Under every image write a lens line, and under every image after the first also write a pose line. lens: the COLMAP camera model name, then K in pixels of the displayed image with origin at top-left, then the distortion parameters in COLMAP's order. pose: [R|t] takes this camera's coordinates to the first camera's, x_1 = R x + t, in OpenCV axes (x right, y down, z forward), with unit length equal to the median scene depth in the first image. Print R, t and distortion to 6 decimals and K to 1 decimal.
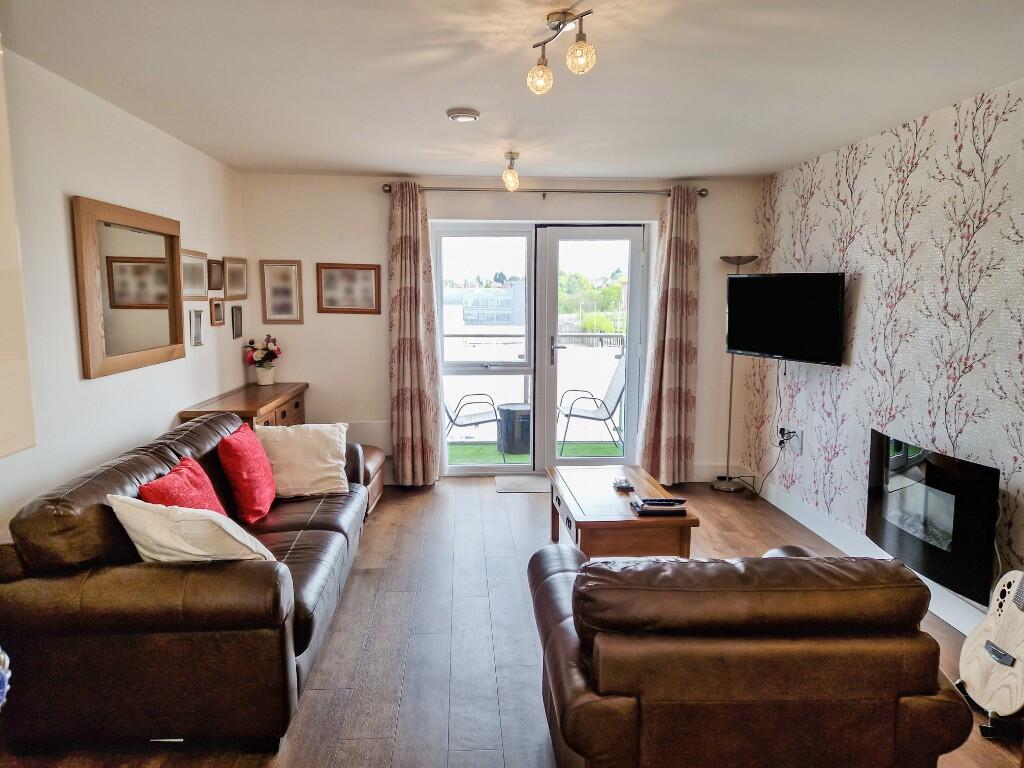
lens RADIAL K [[730.7, 0, 506.3], [0, 730.7, 387.8], [0, 0, 1]] dist [0.045694, -0.004169]
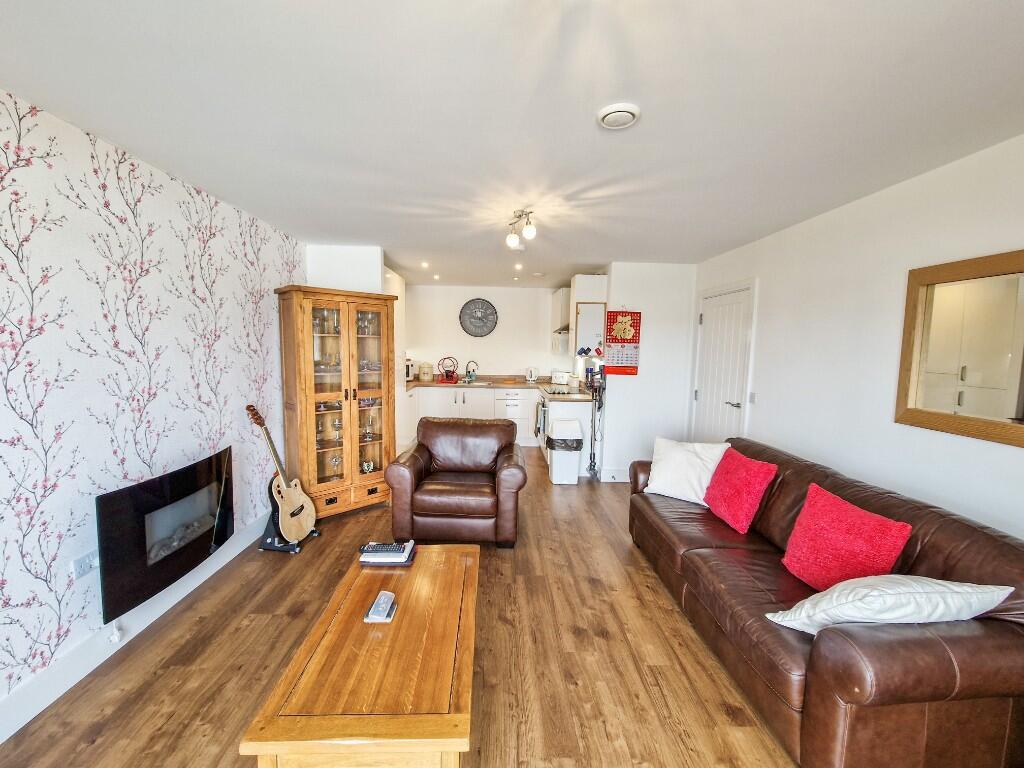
lens RADIAL K [[425.7, 0, 509.6], [0, 425.7, 380.5], [0, 0, 1]] dist [0.010649, -0.002735]
pose [[-0.999084, -0.031048, 0.029438, 0.038995], [-0.024132, 0.977077, 0.211513, -0.202497], [-0.035330, 0.210608, -0.976932, 1.599275]]
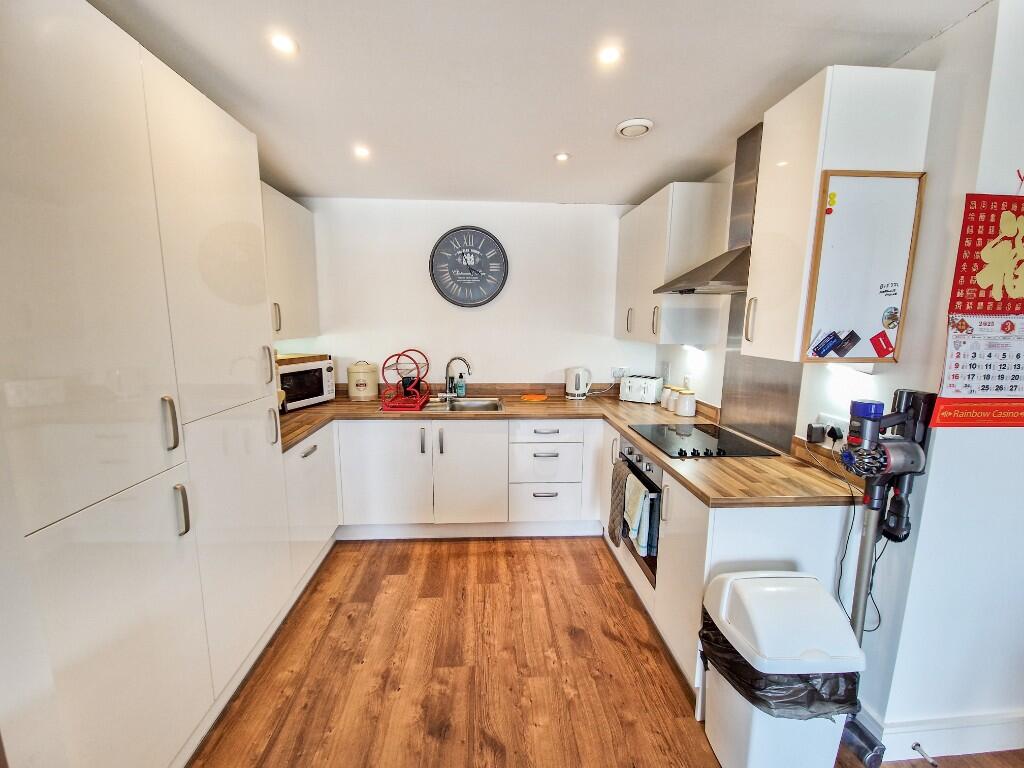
lens RADIAL K [[425.7, 0, 506.2], [0, 425.7, 385.6], [0, 0, 1]] dist [0.010649, -0.002735]
pose [[-0.999798, -0.019988, 0.002033, 0.158154], [-0.018651, 0.961020, 0.275848, -0.076935], [-0.007468, 0.275755, -0.961199, 0.620955]]
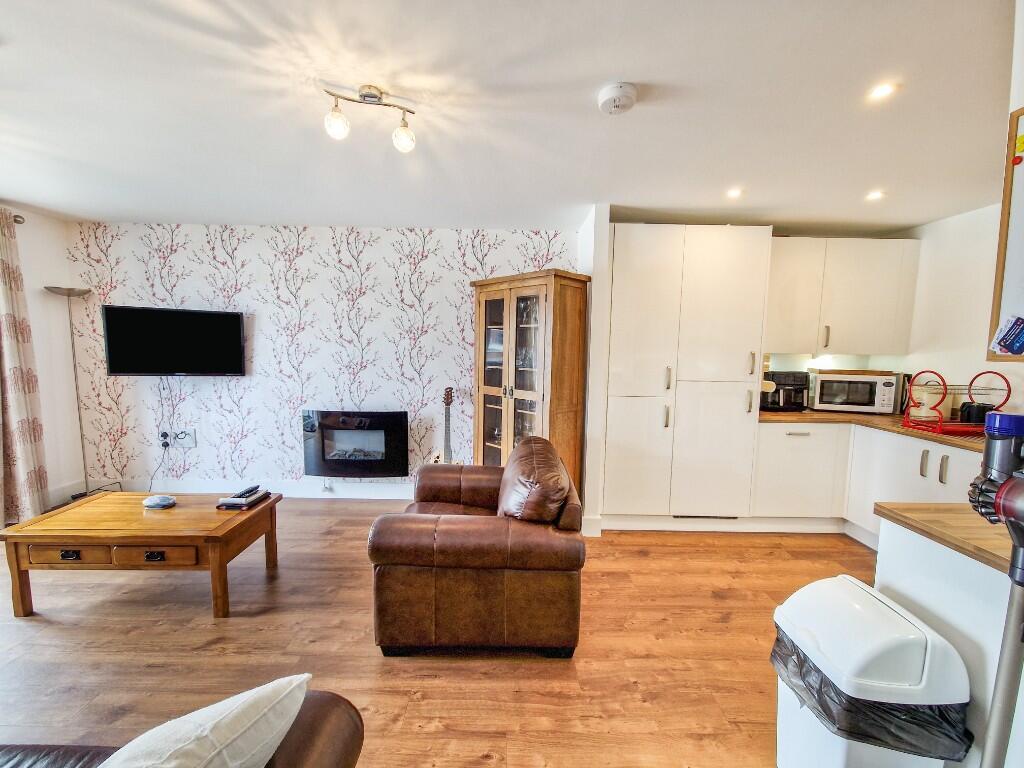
lens RADIAL K [[425.7, 0, 502.4], [0, 425.7, 383.9], [0, 0, 1]] dist [0.010649, -0.002735]
pose [[0.062971, -0.095150, 0.993469, -0.466214], [0.111586, 0.989875, 0.087733, -0.040301], [-0.991758, 0.105333, 0.072951, 0.546796]]
